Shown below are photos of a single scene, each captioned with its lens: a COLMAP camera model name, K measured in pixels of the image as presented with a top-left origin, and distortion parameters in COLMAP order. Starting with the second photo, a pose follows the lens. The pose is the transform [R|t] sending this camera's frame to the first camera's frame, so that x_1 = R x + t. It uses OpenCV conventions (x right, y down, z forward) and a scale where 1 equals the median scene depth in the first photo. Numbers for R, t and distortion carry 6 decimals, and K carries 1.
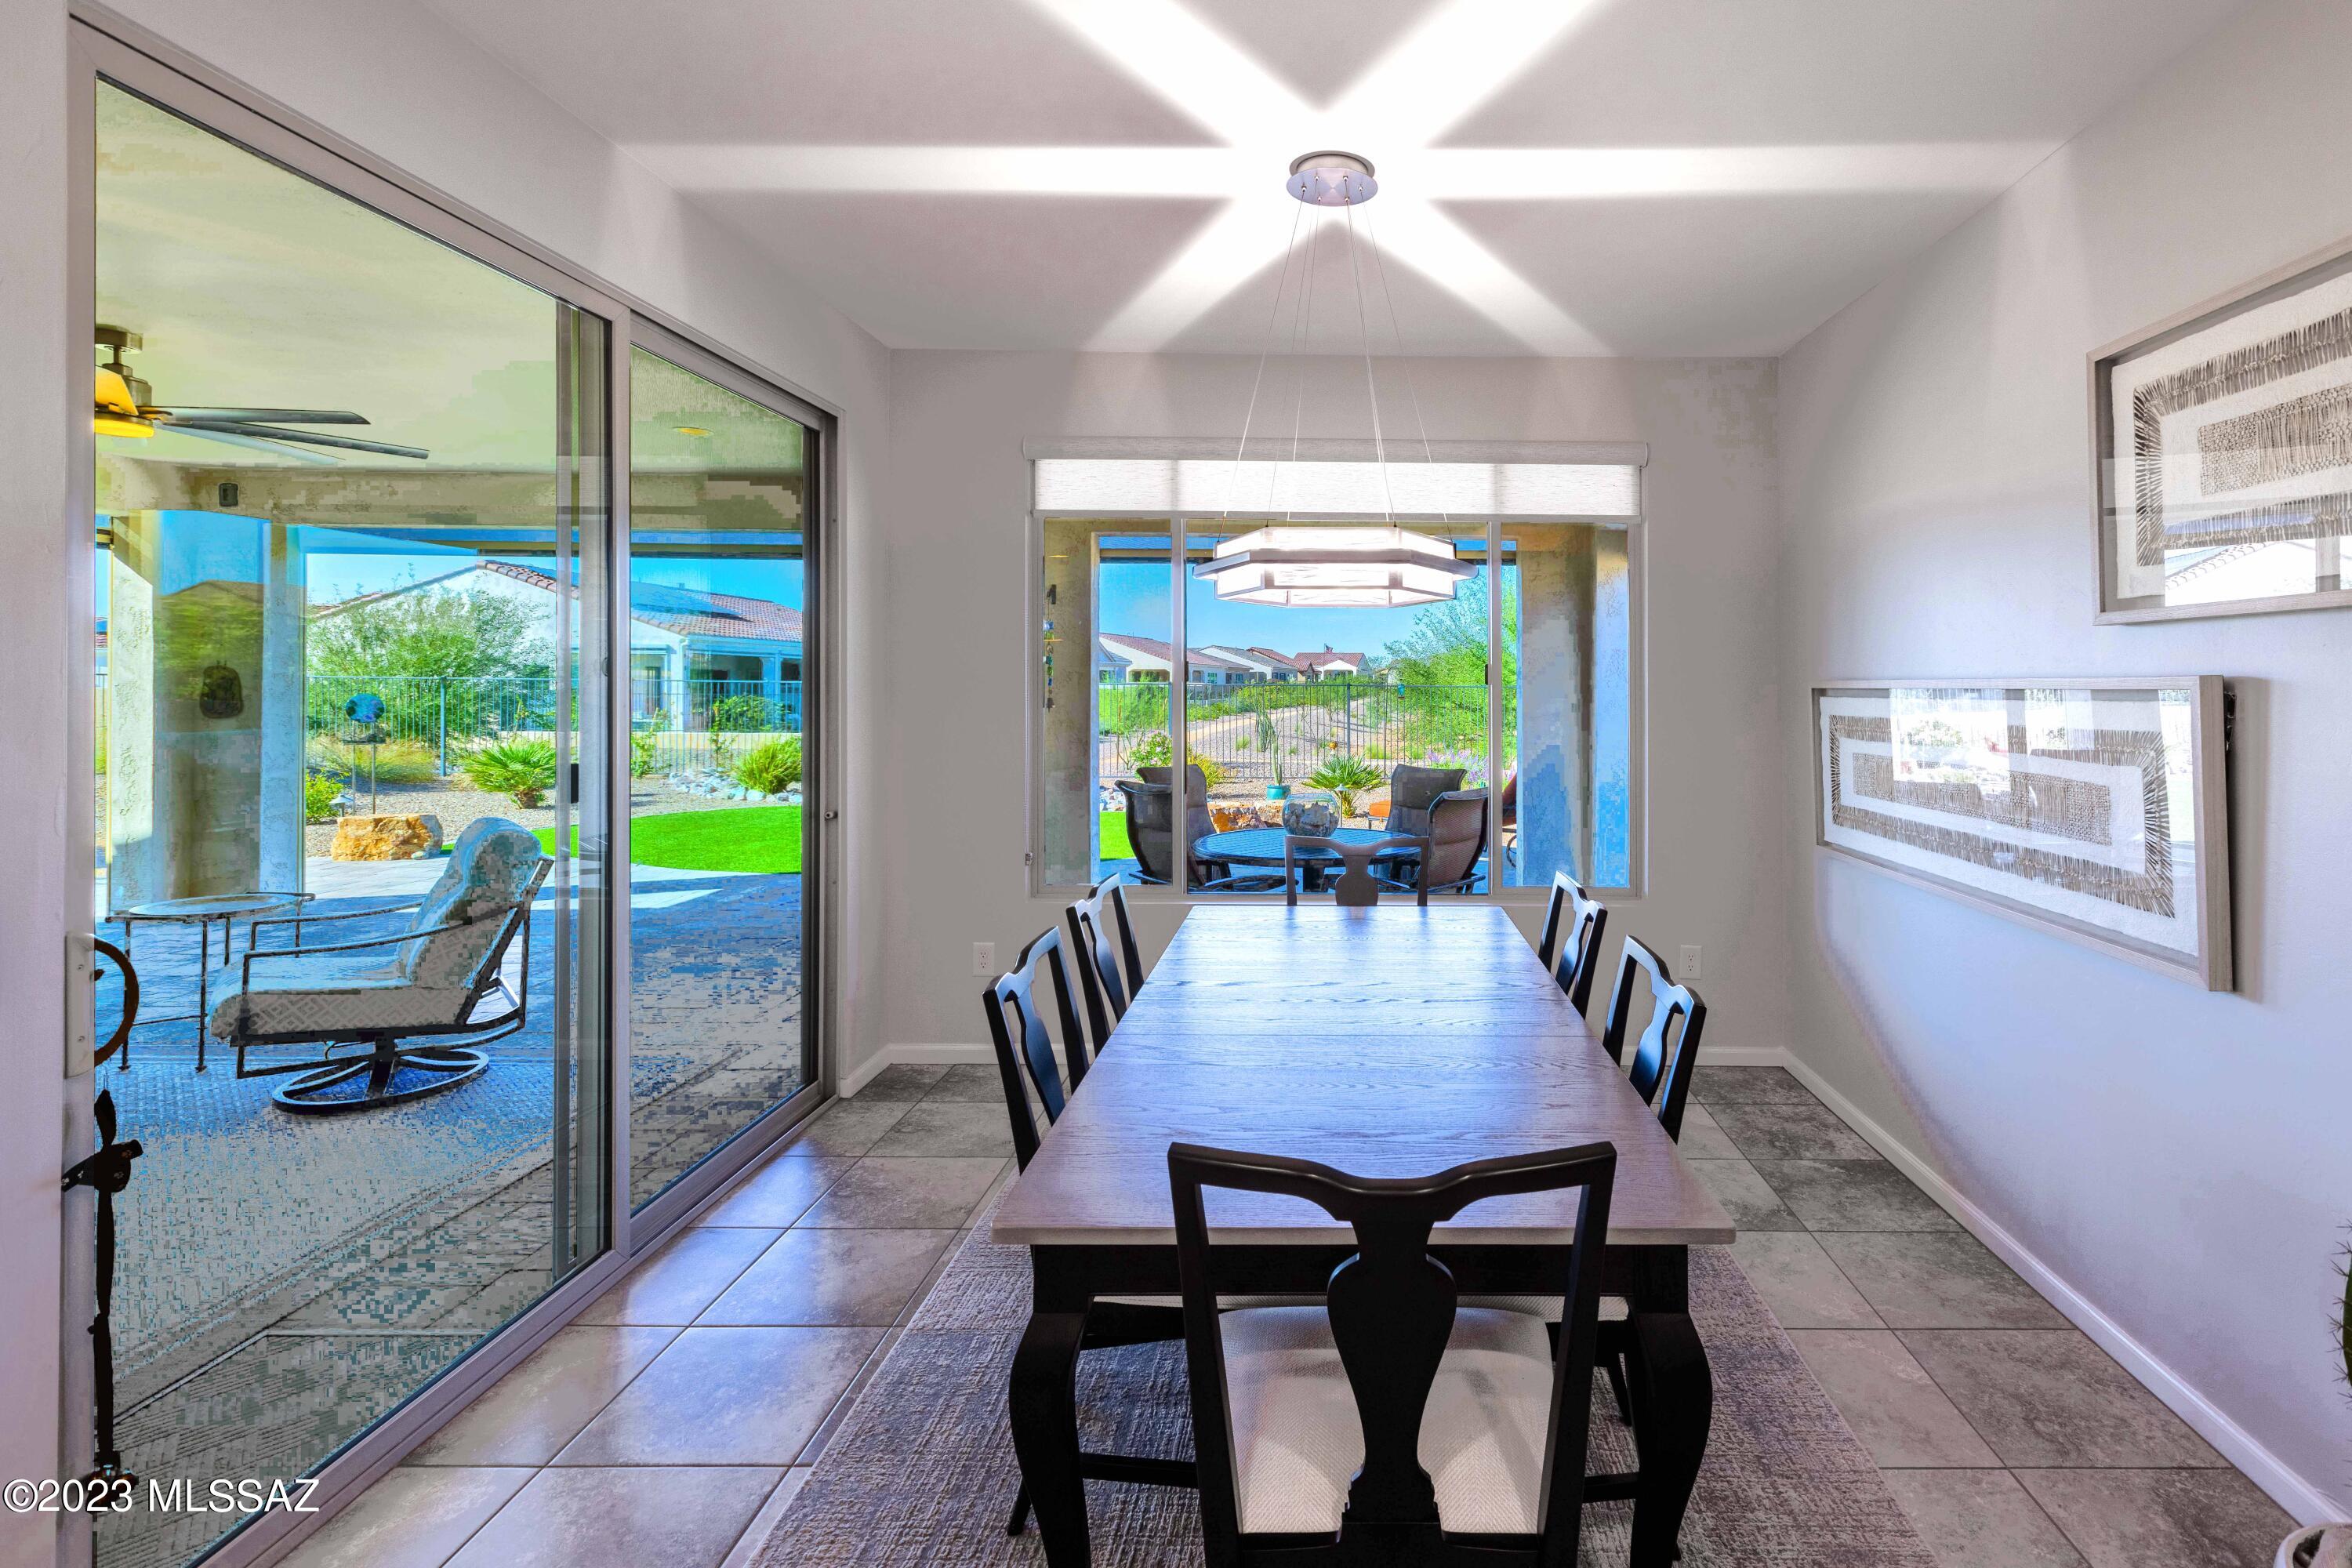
lens RADIAL K [[1137.7, 0, 1349.1], [0, 1137.7, 660.7], [0, 0, 1]] dist [-0.004509, -0.000167]
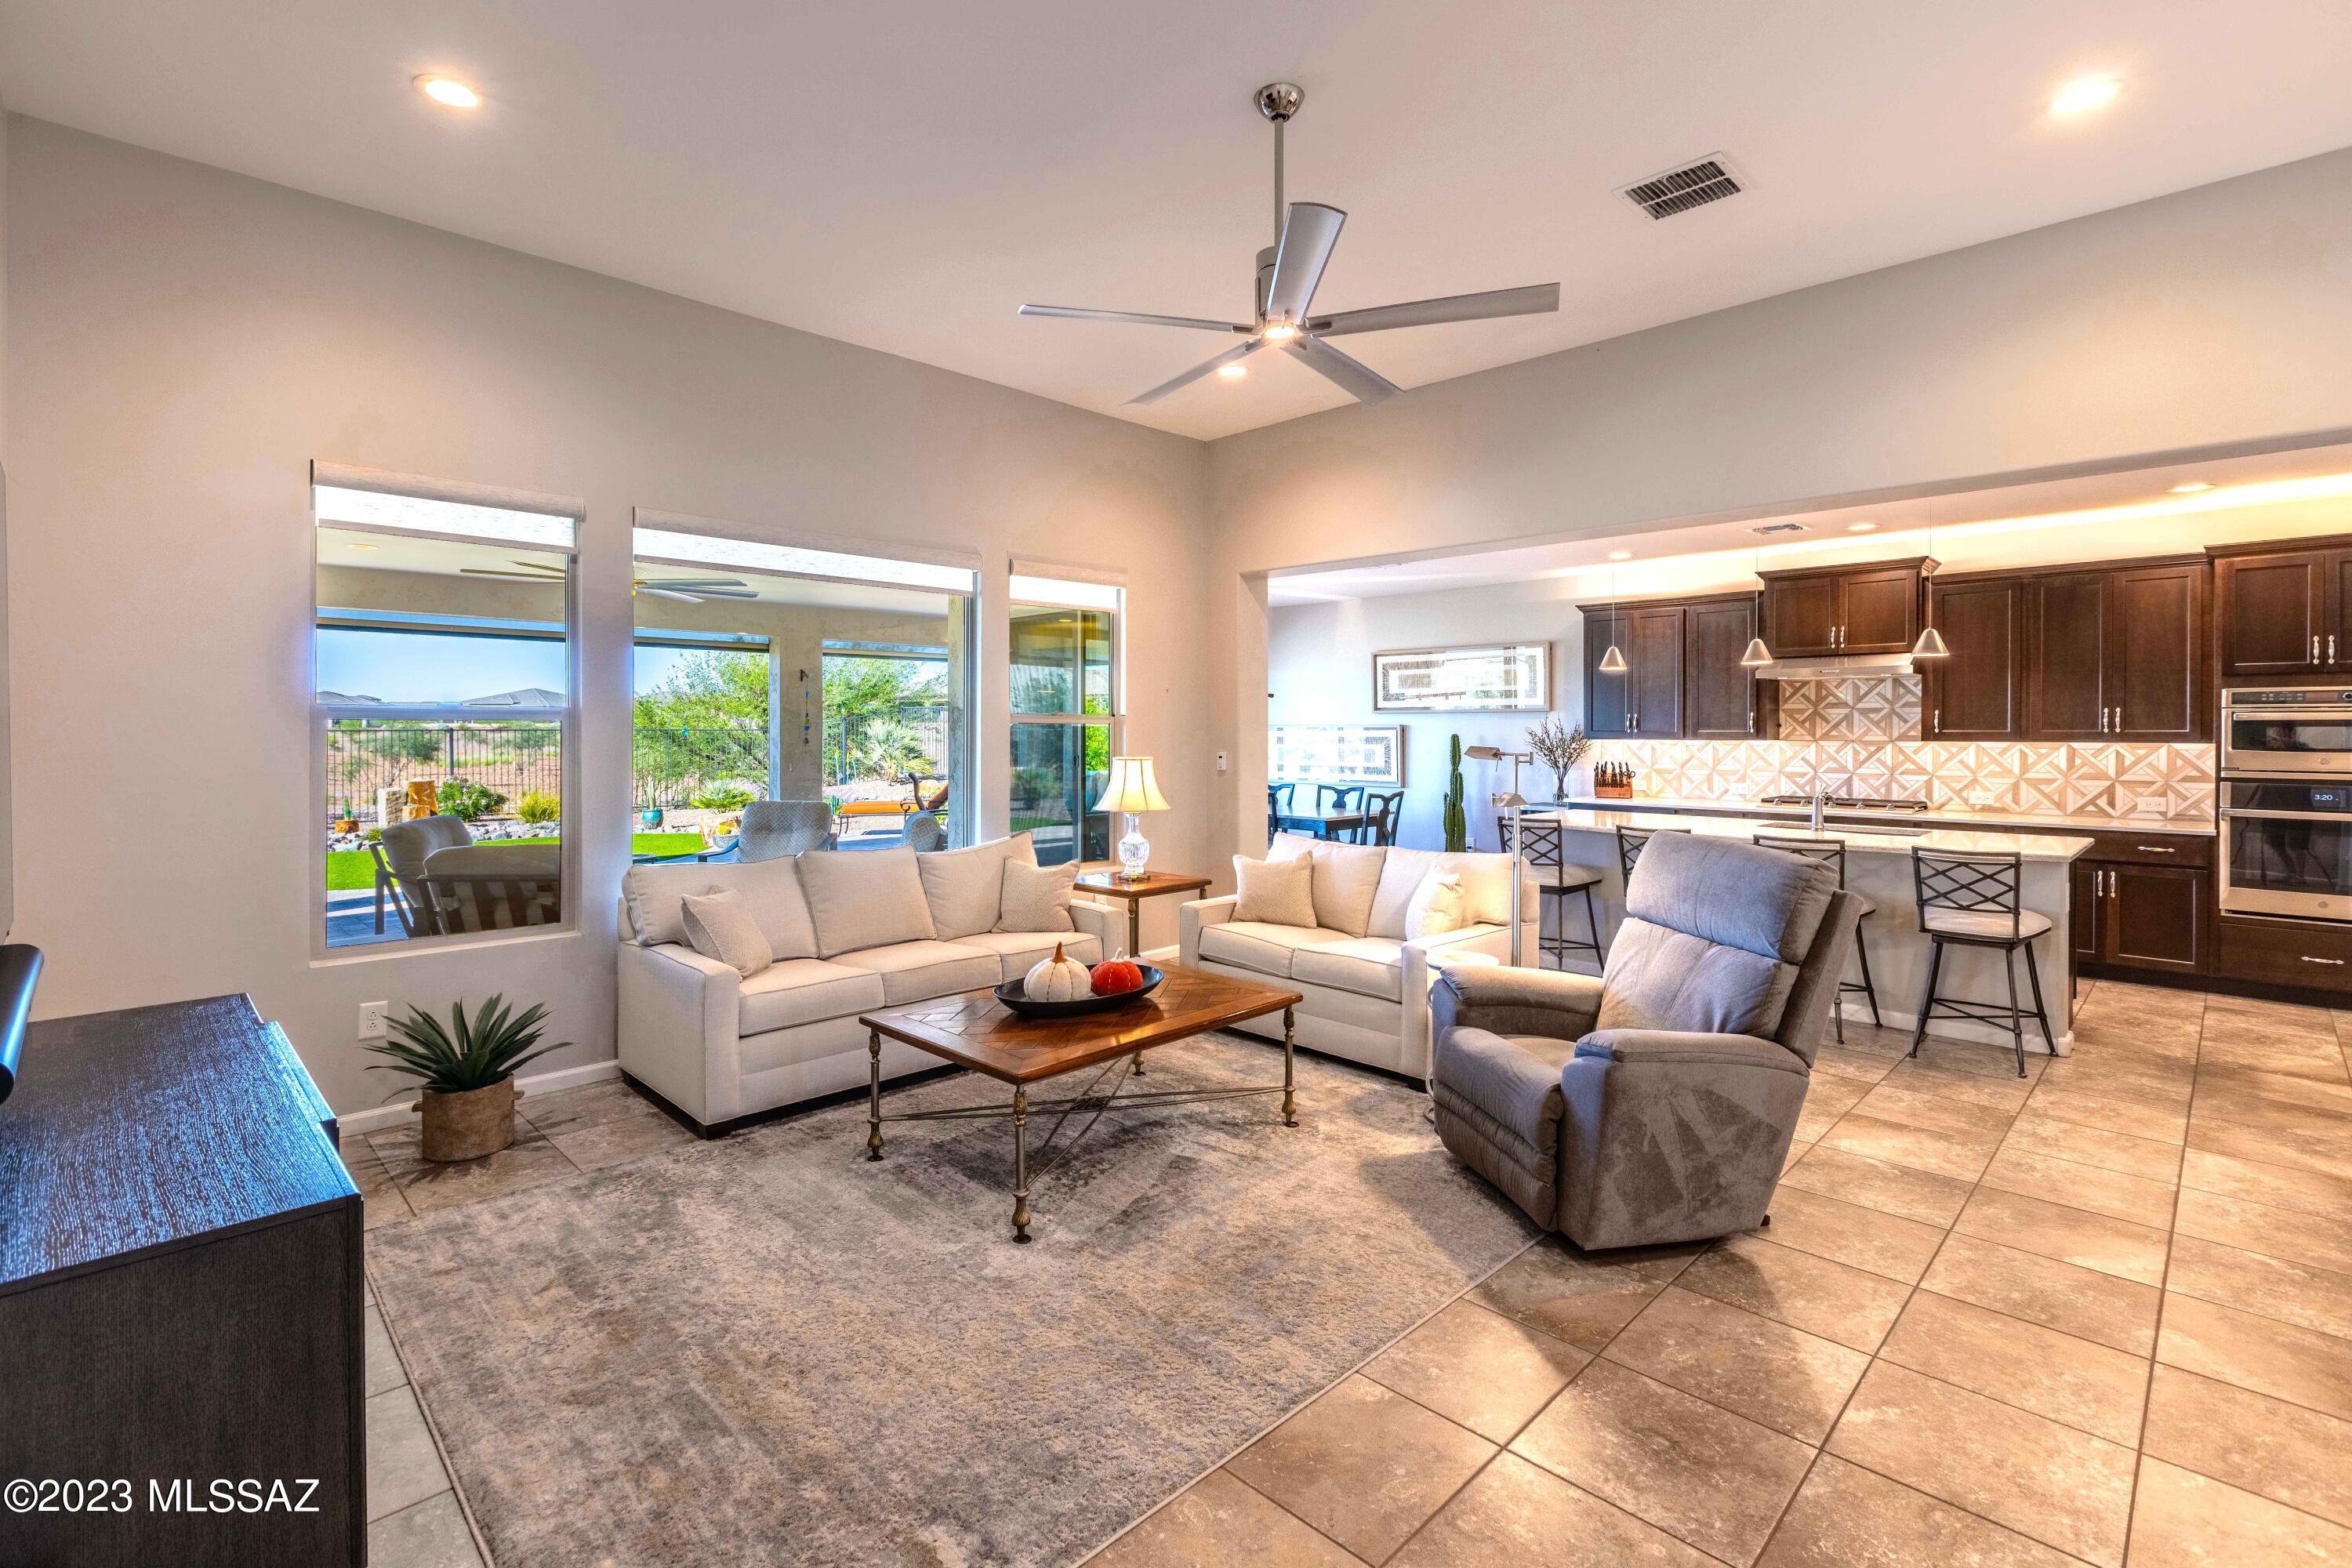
lens RADIAL K [[1078.6, 0, 1181.2], [0, 1078.6, 732.3], [0, 0, 1]] dist [0.016839, -0.005693]
pose [[0.693272, -0.010628, 0.720597, -2.599432], [-0.008773, 0.999693, 0.023184, -0.044216], [-0.720622, -0.022394, 0.692966, -1.250077]]
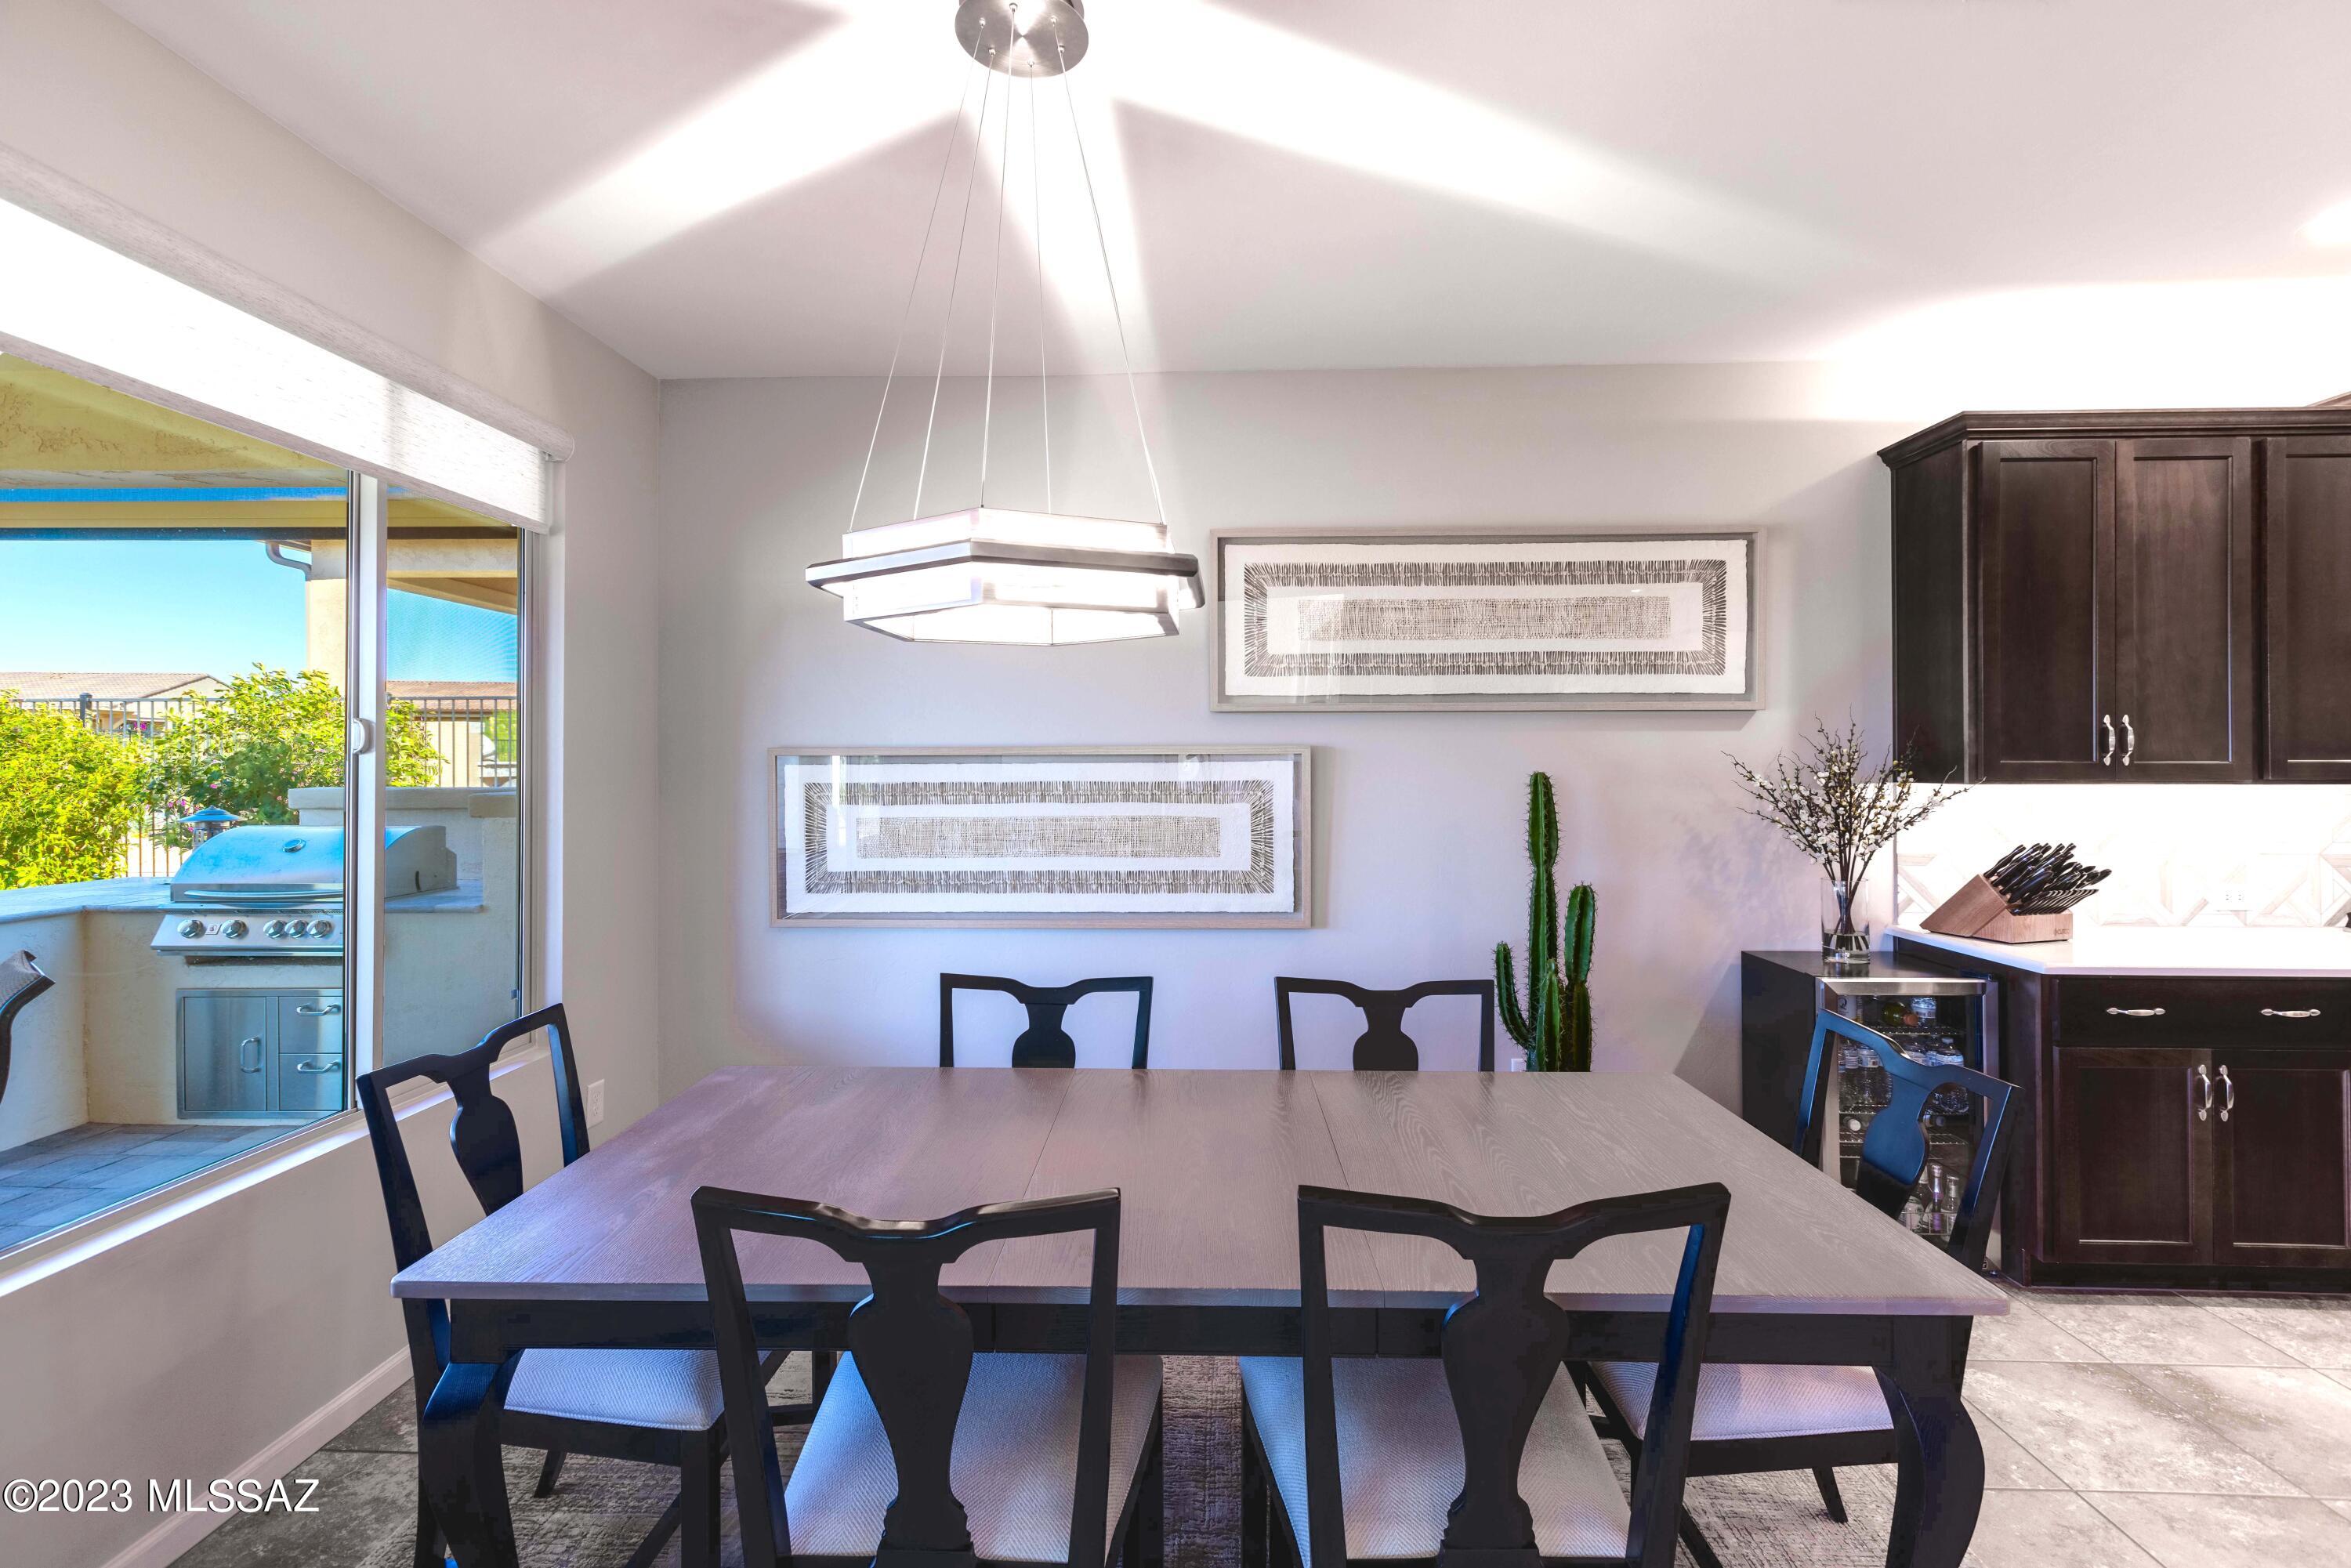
lens RADIAL K [[1078.1, 0, 1186.4], [0, 1078.1, 749.5], [0, 0, 1]] dist [0.016839, -0.005693]
pose [[0.029196, 0.001579, 0.999572, -0.685080], [-0.018901, 0.999821, -0.001028, 0.018596], [-0.999395, -0.018863, 0.029220, 0.878277]]
